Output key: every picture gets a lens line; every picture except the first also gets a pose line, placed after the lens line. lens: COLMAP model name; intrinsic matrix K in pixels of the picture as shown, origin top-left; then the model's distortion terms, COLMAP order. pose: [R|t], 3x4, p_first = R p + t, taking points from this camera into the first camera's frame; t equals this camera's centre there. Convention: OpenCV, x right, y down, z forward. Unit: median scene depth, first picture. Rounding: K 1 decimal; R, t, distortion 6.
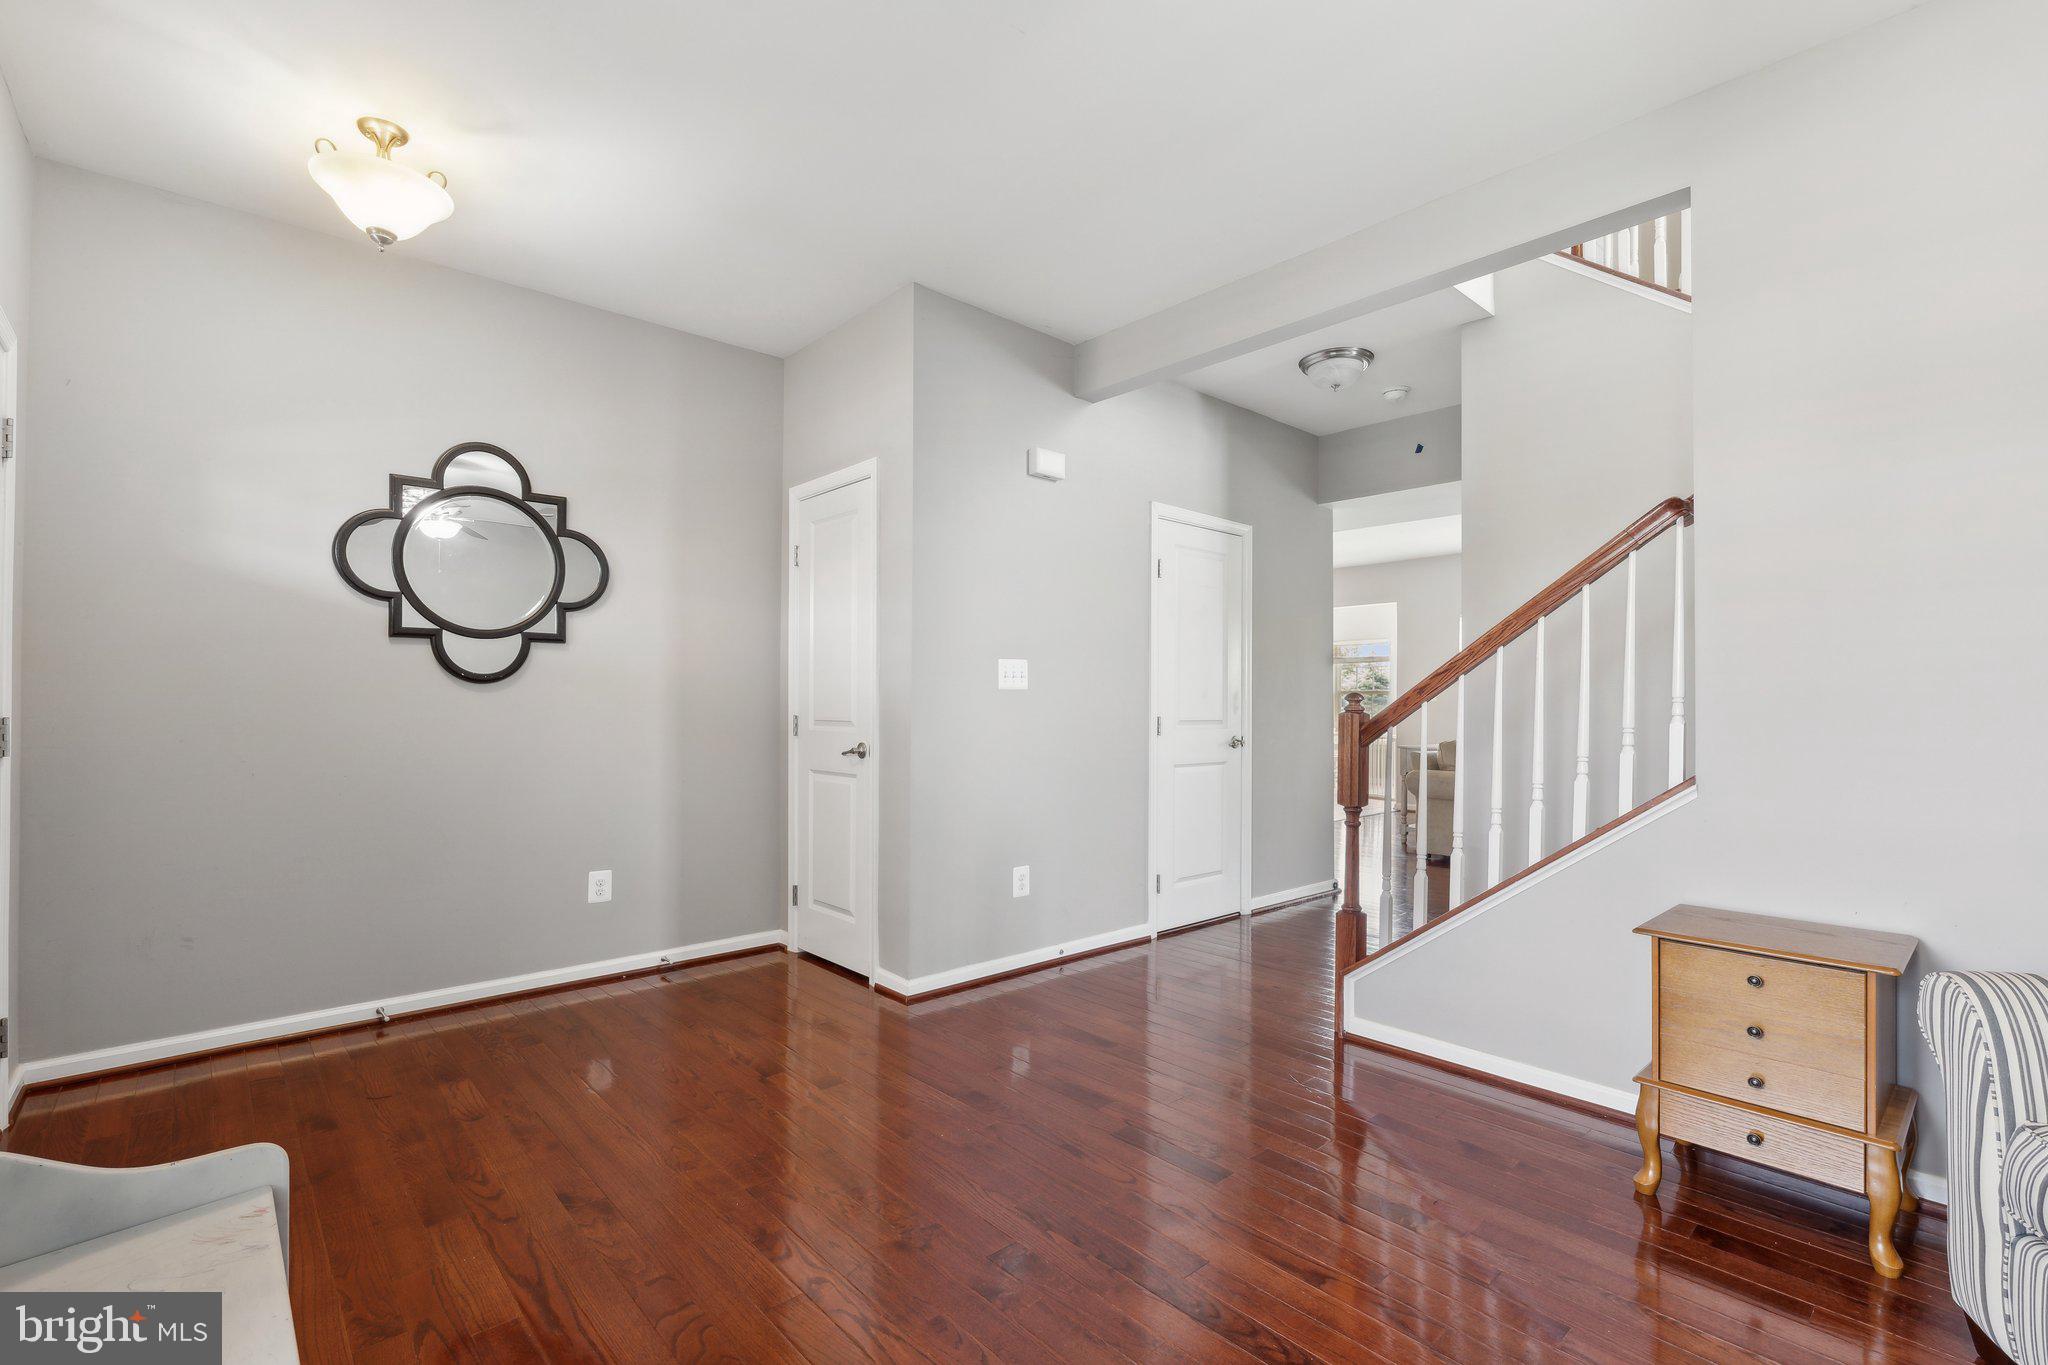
lens RADIAL K [[931.4, 0, 1024.0], [0, 931.4, 682.5], [0, 0, 1]] dist [-0.001385, 0.000058]
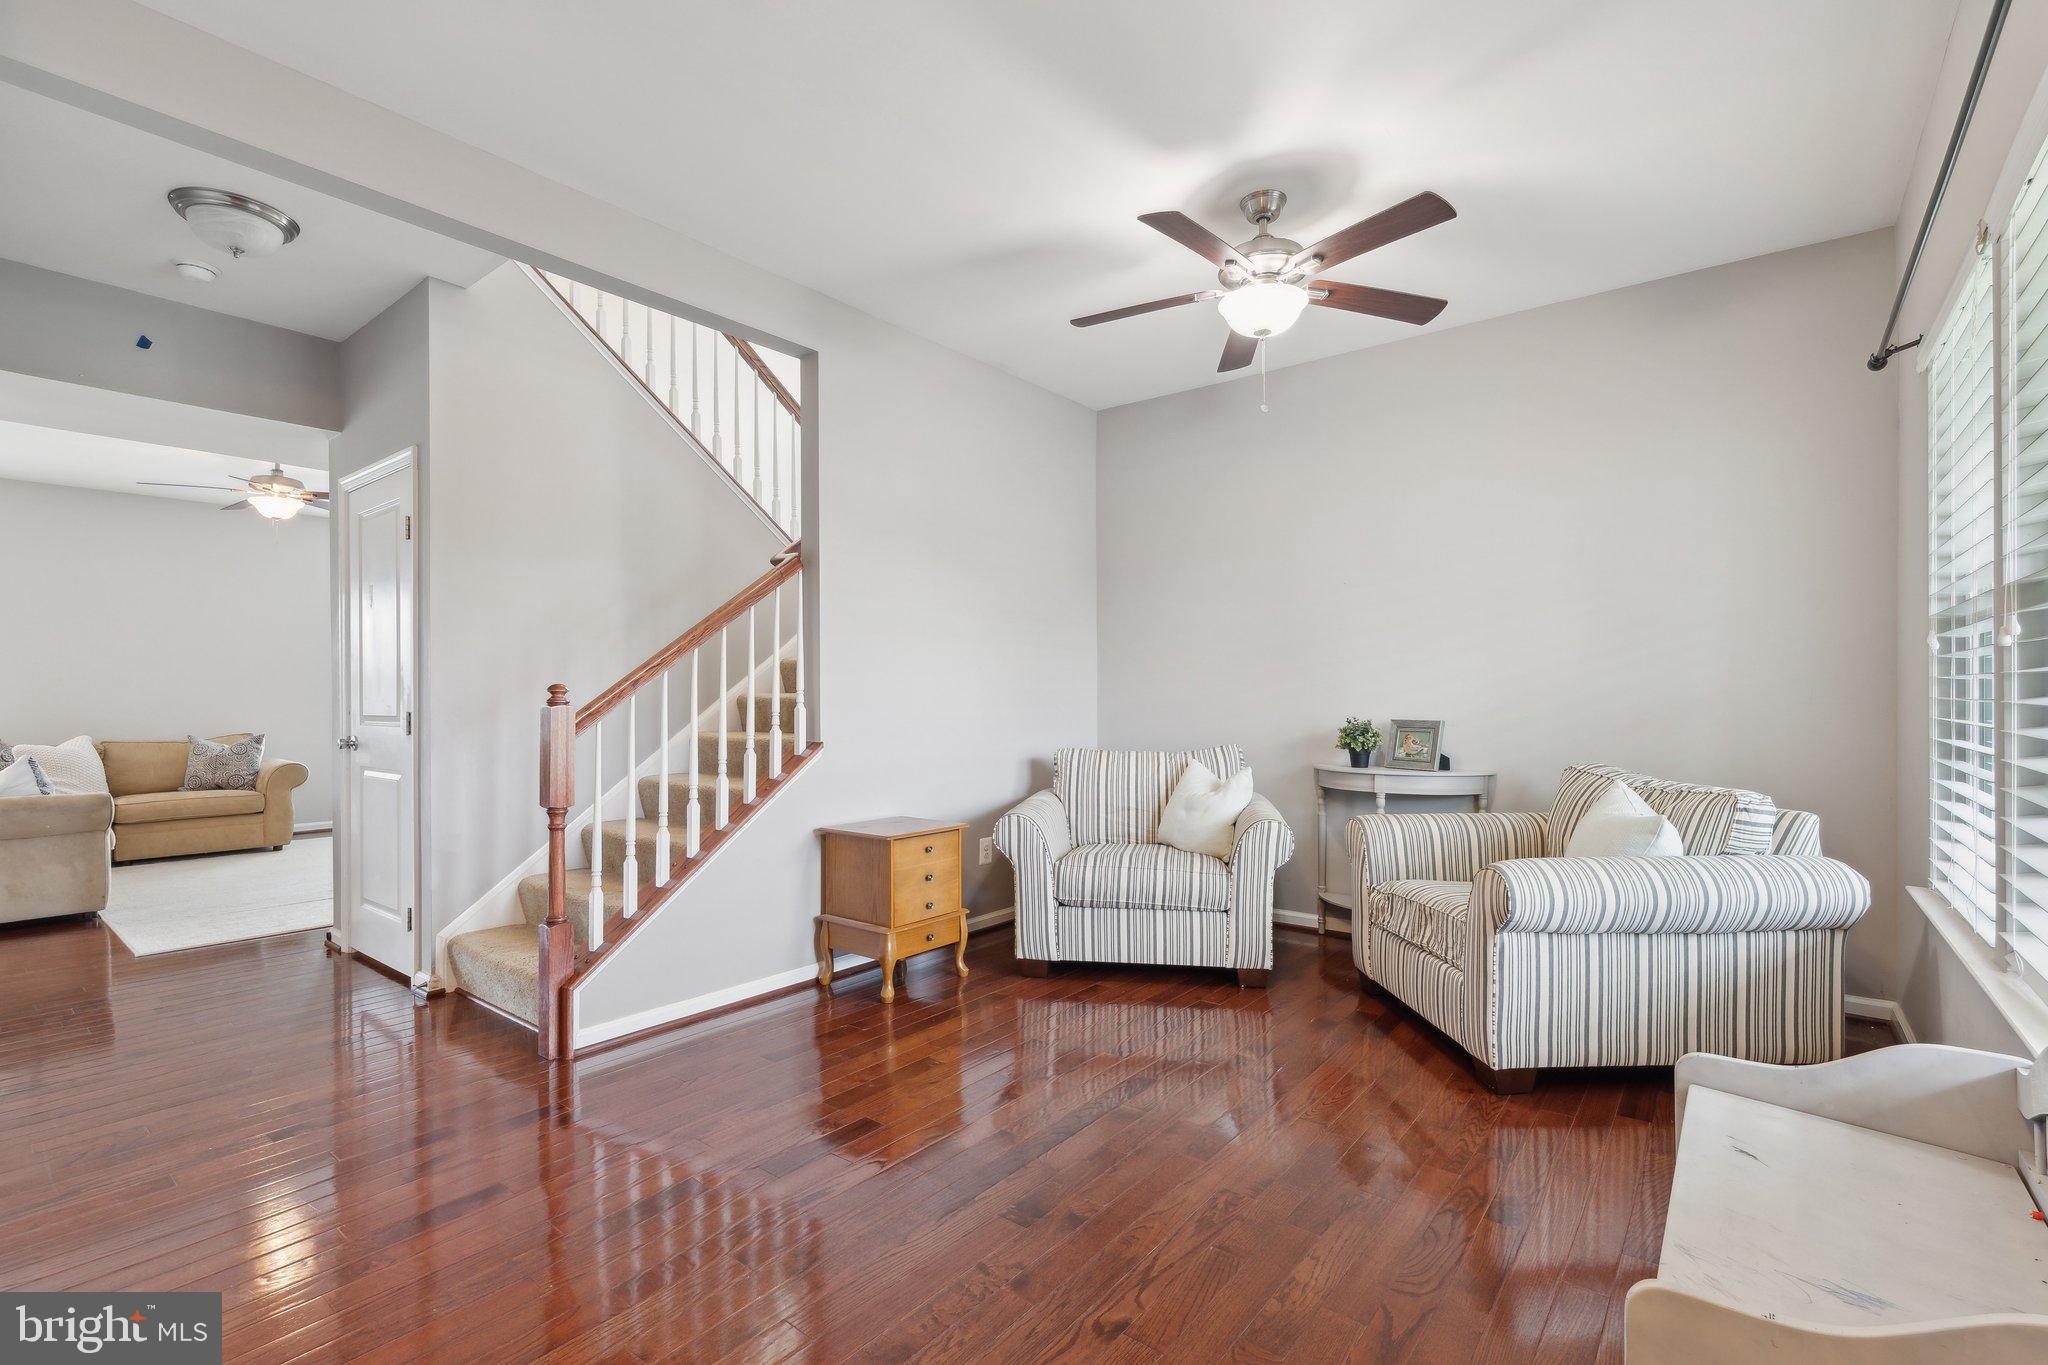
lens RADIAL K [[931.4, 0, 1024.0], [0, 931.4, 682.5], [0, 0, 1]] dist [-0.001385, 0.000058]
pose [[-0.173744, 0.011268, 0.984726, -0.691626], [-0.020944, 0.999666, -0.015134, 0.015066], [-0.984568, -0.023254, -0.173450, 0.772959]]
